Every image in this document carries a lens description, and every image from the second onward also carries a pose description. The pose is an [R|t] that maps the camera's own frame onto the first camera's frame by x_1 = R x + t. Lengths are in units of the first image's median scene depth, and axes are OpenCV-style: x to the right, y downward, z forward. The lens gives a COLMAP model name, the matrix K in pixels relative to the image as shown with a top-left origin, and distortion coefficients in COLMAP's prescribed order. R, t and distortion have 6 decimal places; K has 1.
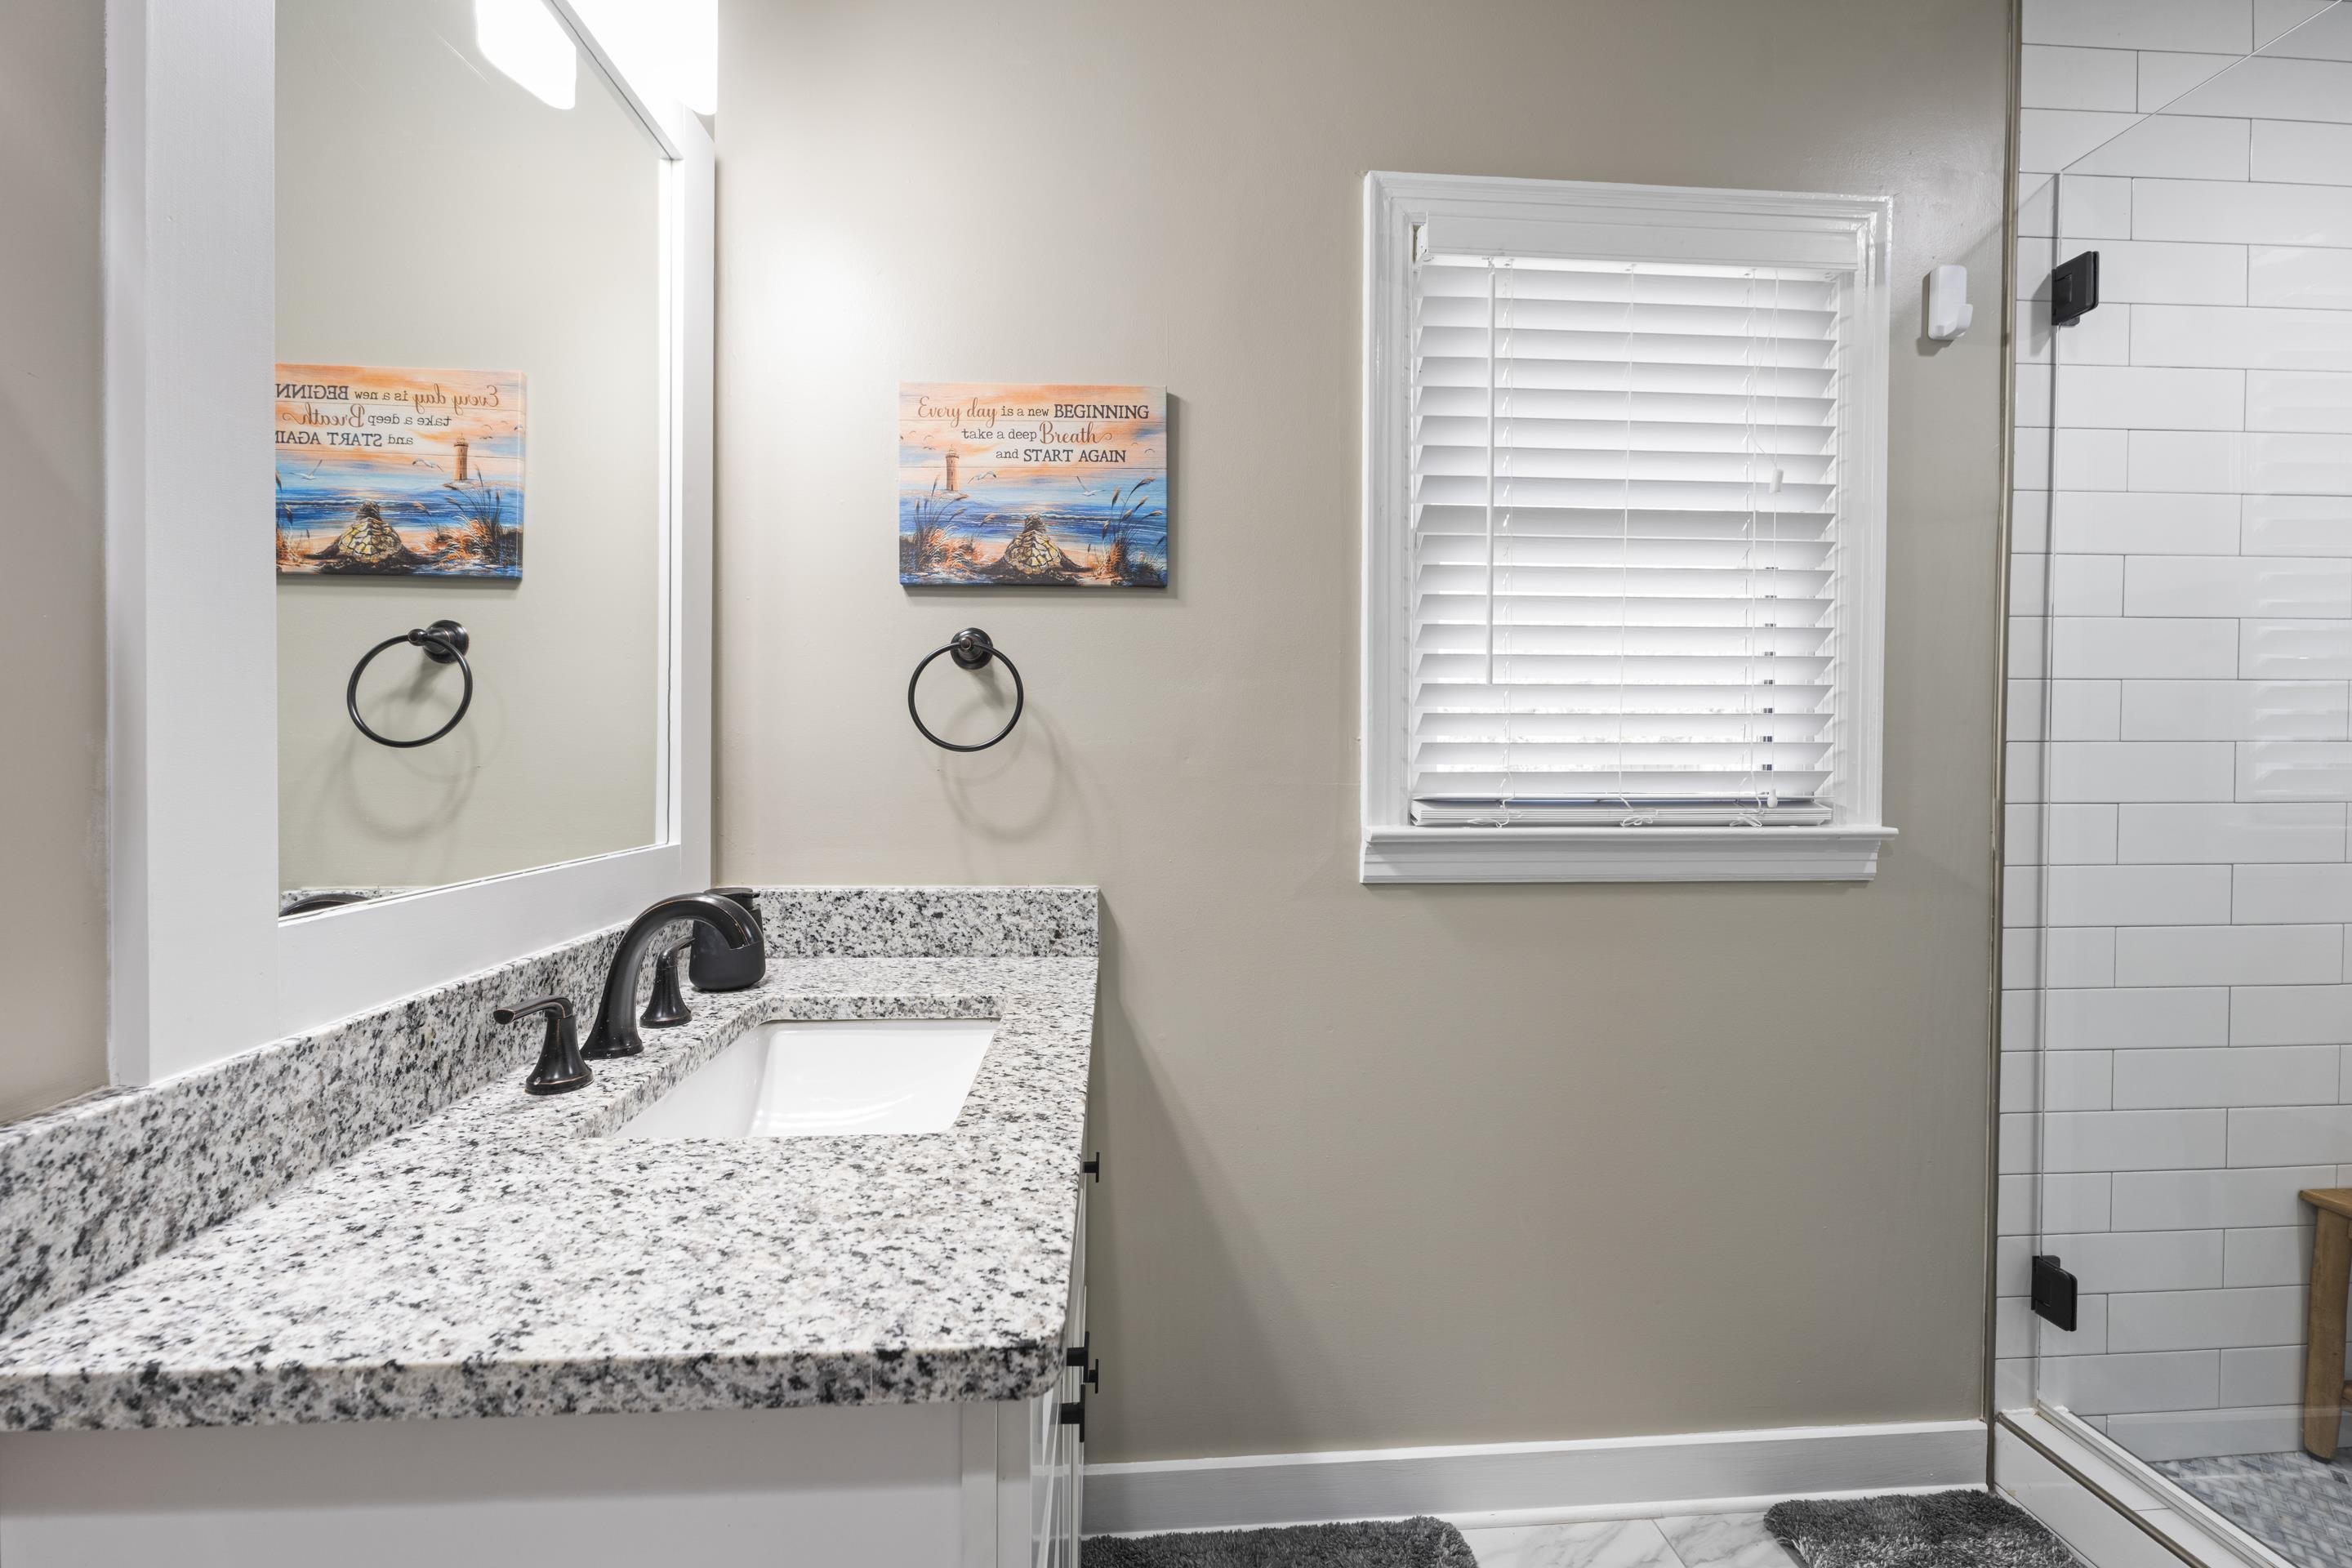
lens RADIAL K [[950.7, 0, 1175.7], [0, 950.7, 773.3], [0, 0, 1]] dist [-0.001429, 0.000455]
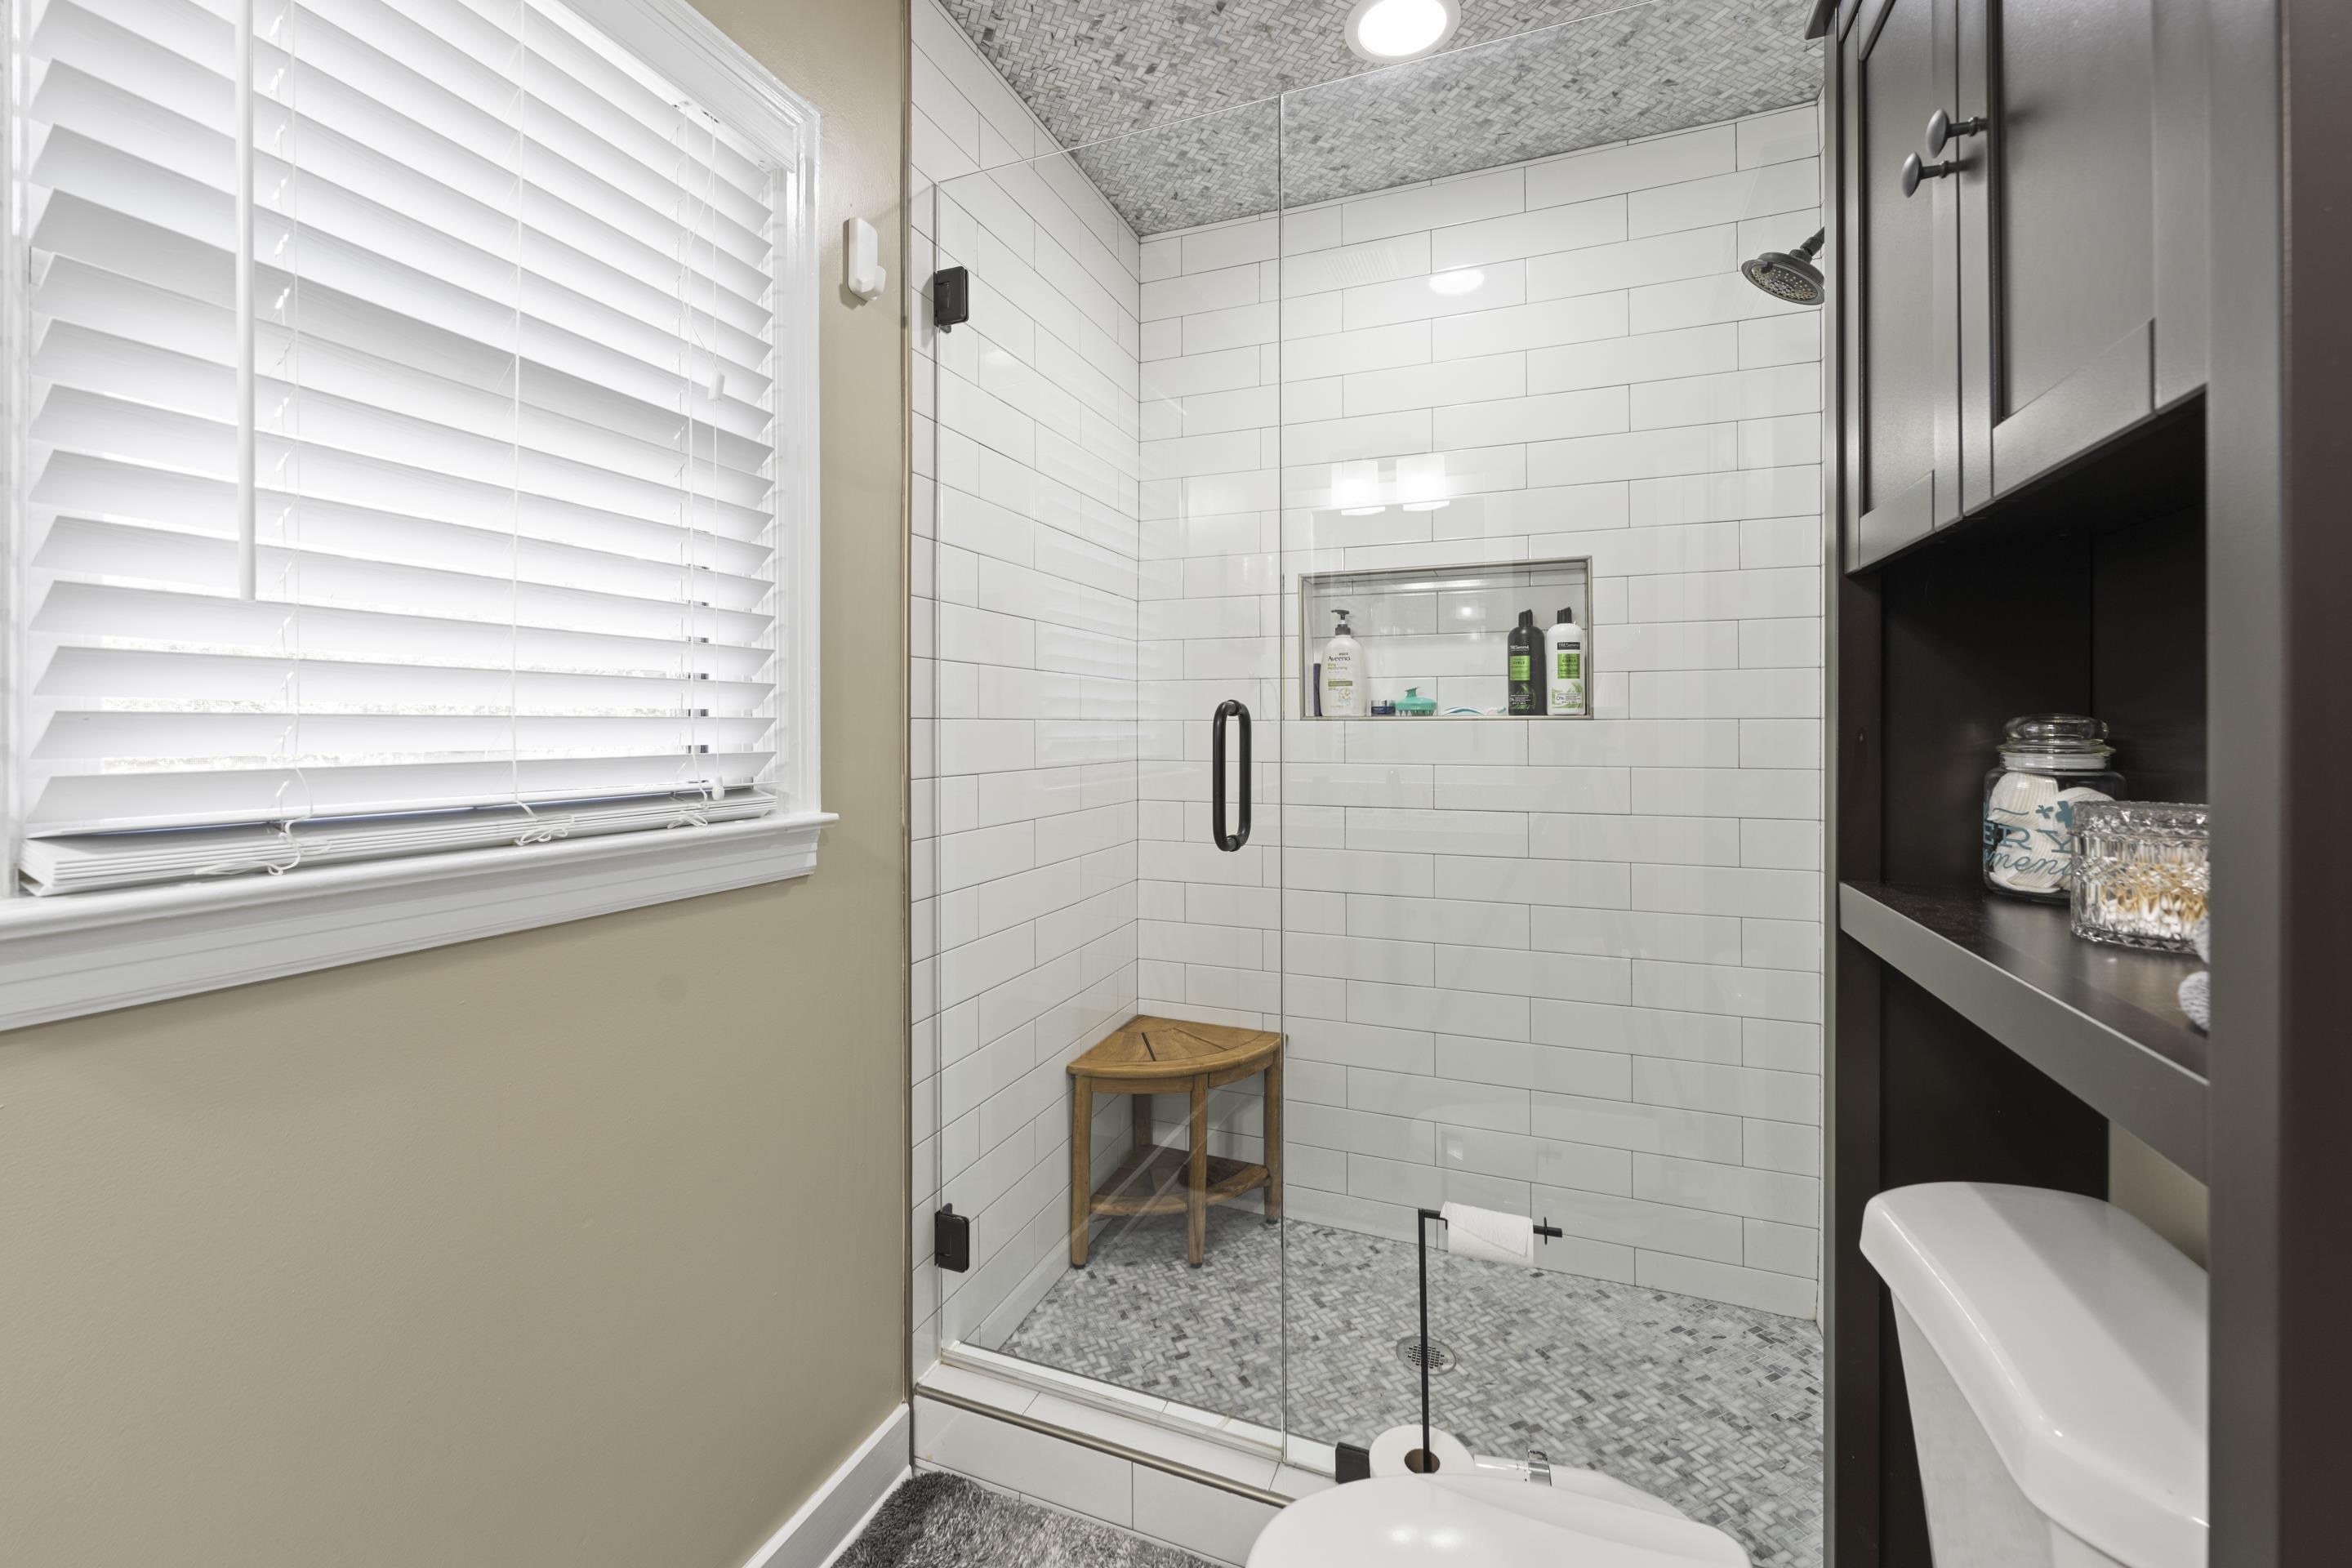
lens RADIAL K [[950.7, 0, 1161.7], [0, 950.7, 732.1], [0, 0, 1]] dist [-0.001429, 0.000455]
pose [[0.438401, -0.005408, 0.898763, 0.080979], [0.017357, 0.999846, -0.002450, -0.011553], [-0.898612, 0.016674, 0.438427, 0.318239]]
